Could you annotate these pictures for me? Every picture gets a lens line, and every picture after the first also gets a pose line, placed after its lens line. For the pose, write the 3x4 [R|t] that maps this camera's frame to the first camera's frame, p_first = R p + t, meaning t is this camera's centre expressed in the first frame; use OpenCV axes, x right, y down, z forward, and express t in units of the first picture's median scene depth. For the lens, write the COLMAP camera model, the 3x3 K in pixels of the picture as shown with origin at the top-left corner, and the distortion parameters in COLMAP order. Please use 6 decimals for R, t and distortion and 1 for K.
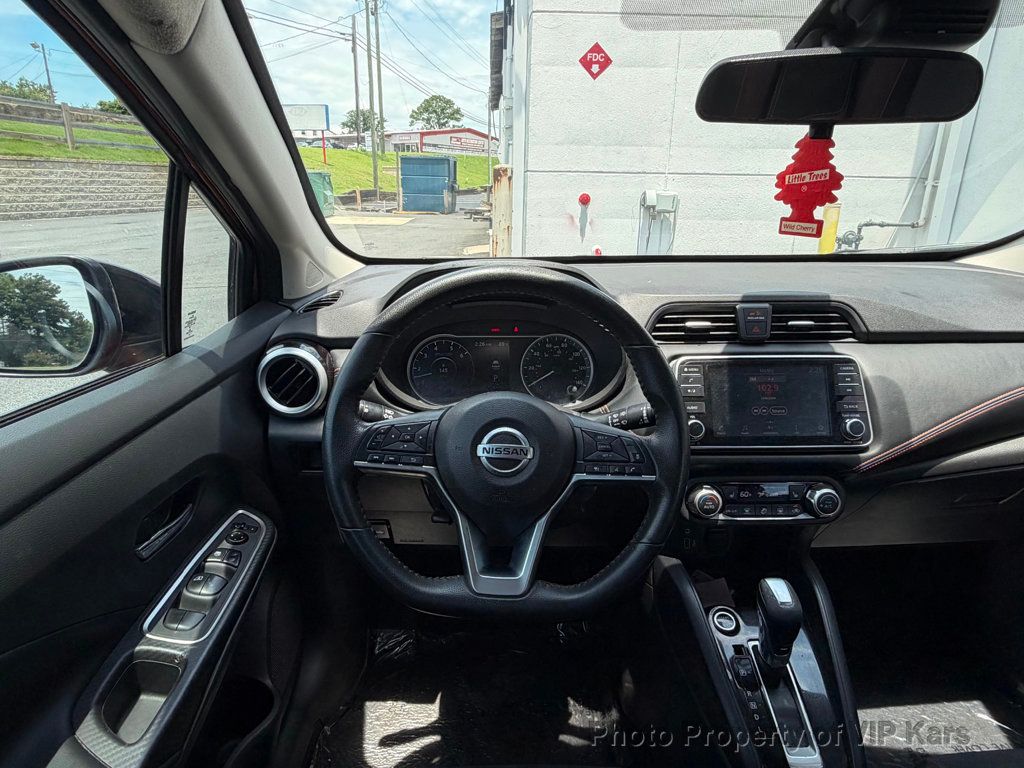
lens RADIAL K [[610.0, 0, 500.2], [0, 610.0, 382.2], [0, 0, 1]] dist [0.006899, 0.001834]
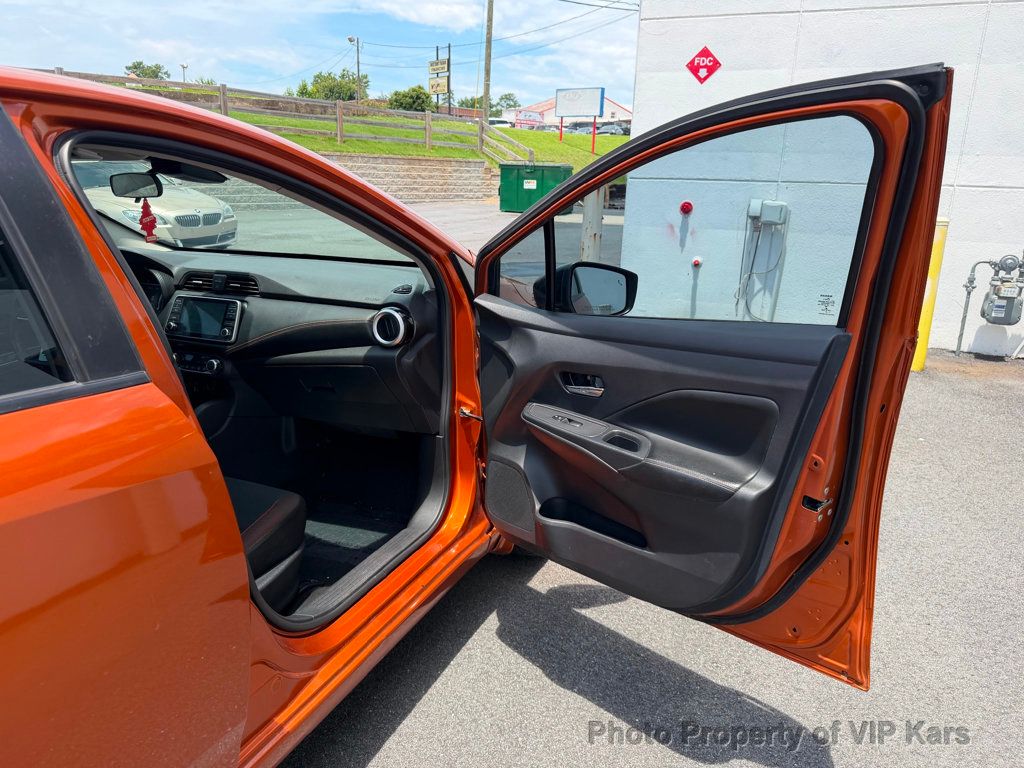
lens RADIAL K [[749.5, 0, 518.8], [0, 749.5, 378.7], [0, 0, 1]] dist [0.032822, -0.044917]
pose [[0.918759, 0.113293, -0.378215, 2.360507], [-0.131533, 0.991053, -0.022653, 0.147402], [0.372265, 0.070561, 0.925441, -0.974591]]
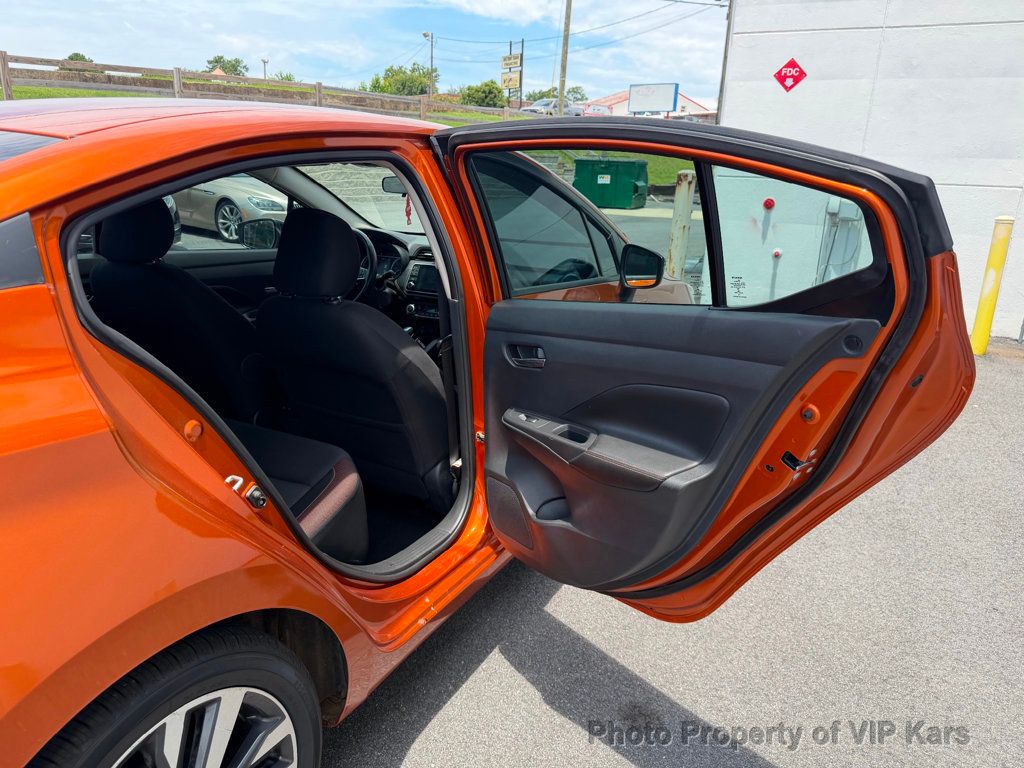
lens RADIAL K [[749.5, 0, 510.7], [0, 749.5, 380.4], [0, 0, 1]] dist [0.032822, -0.044917]
pose [[0.878624, 0.146837, -0.454378, 2.418690], [-0.164638, 0.986354, 0.000393, 0.442811], [0.448235, 0.074462, 0.890809, -2.028835]]
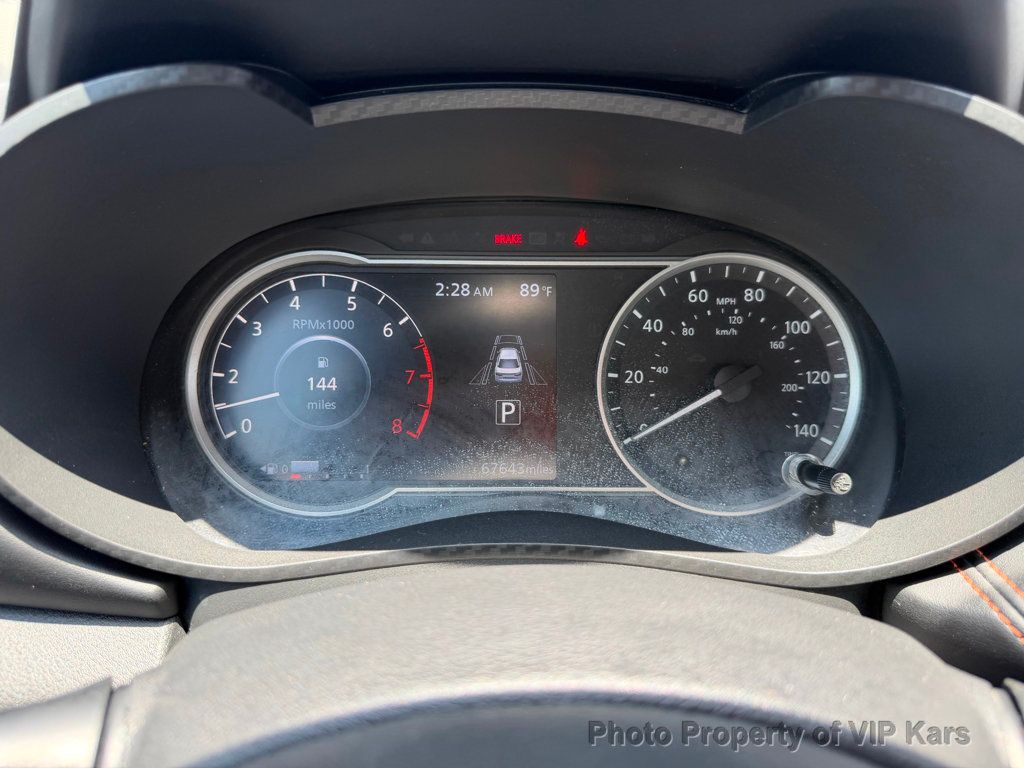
lens RADIAL K [[749.5, 0, 505.7], [0, 749.5, 342.6], [0, 0, 1]] dist [0.032822, -0.044917]
pose [[0.999914, 0.008932, -0.009607, -0.005551], [-0.008957, 0.999957, -0.002554, -0.041265], [0.009584, 0.002640, 0.999951, 0.723888]]
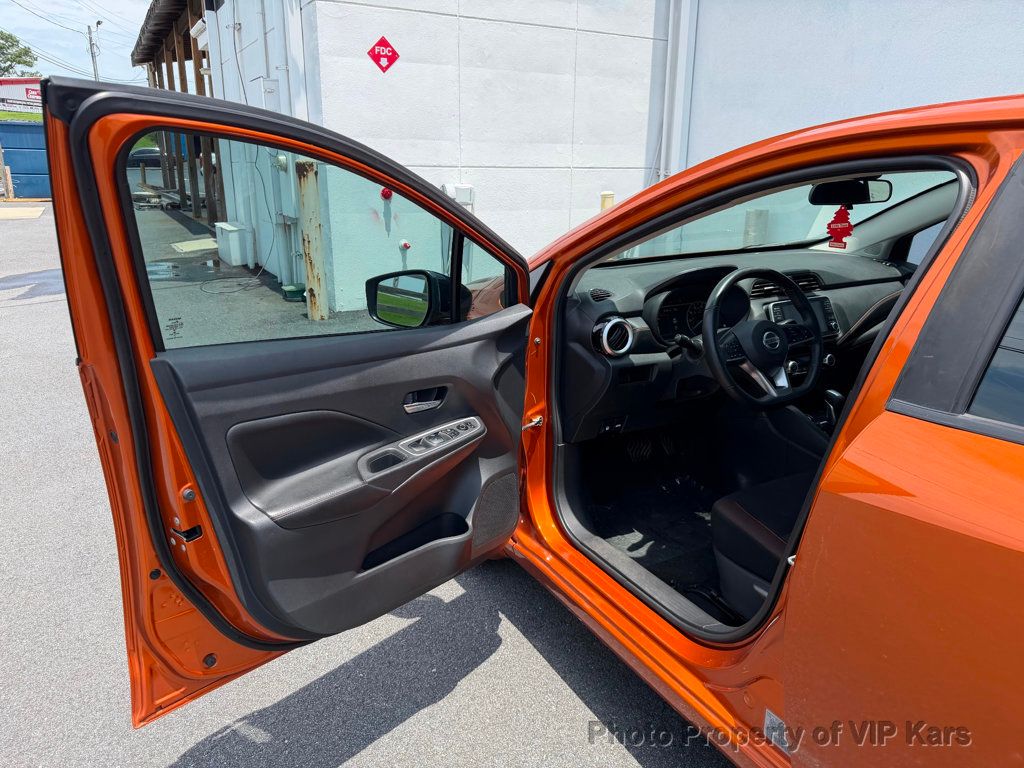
lens RADIAL K [[749.5, 0, 509.5], [0, 749.5, 378.8], [0, 0, 1]] dist [0.032822, -0.044917]
pose [[0.884858, -0.130454, 0.447223, -1.668952], [0.141092, 0.989950, 0.009606, 0.065219], [-0.443981, 0.054600, 0.894371, -0.910278]]
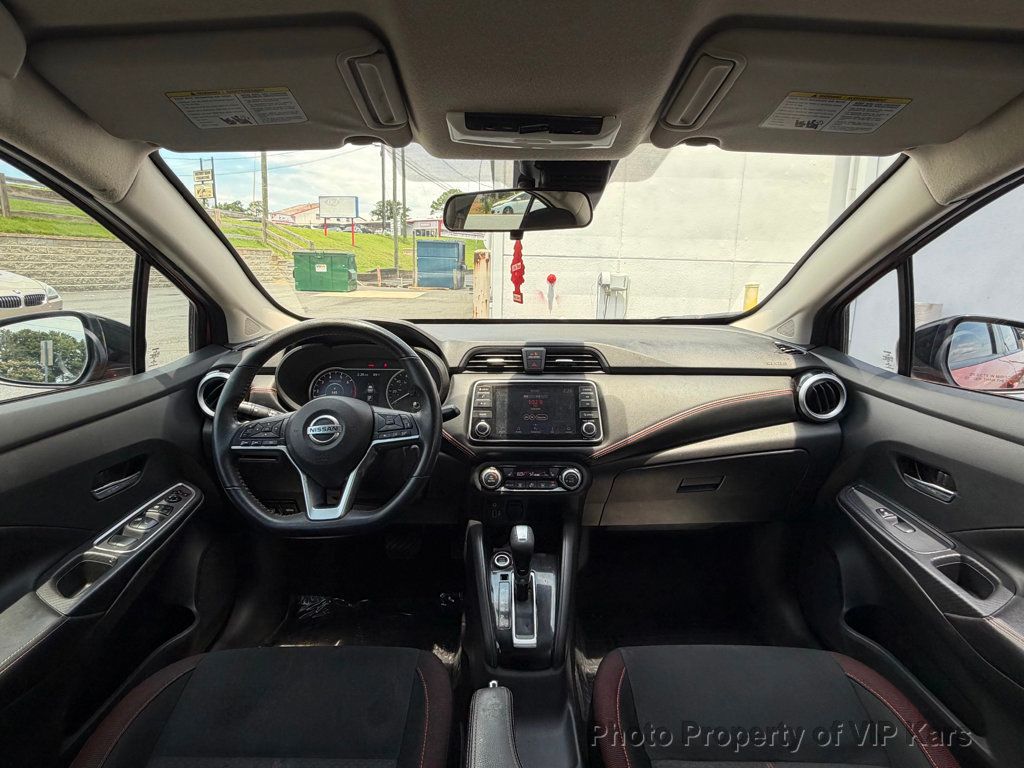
lens RADIAL K [[550.2, 0, 507.2], [0, 550.2, 380.1], [0, 0, 1]] dist [0.002696, 0.000406]
pose [[0.999943, 0.010568, -0.001427, 0.351978], [-0.010660, 0.994222, -0.106809, 0.095238], [0.000290, 0.106818, 0.994279, -0.331003]]
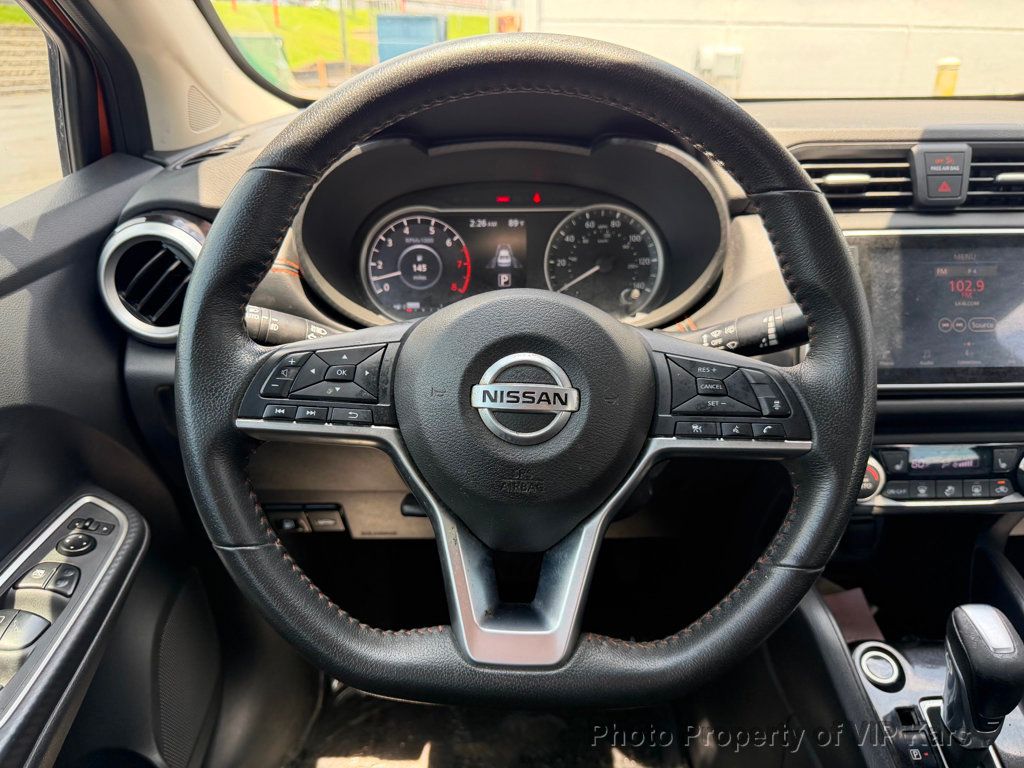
lens RADIAL K [[749.5, 0, 514.5], [0, 749.5, 387.4], [0, 0, 1]] dist [0.032822, -0.044917]
pose [[0.999917, -0.009379, 0.008809, -0.005010], [0.008437, 0.994802, 0.101479, 0.027972], [-0.009715, -0.101396, 0.994799, 0.257056]]
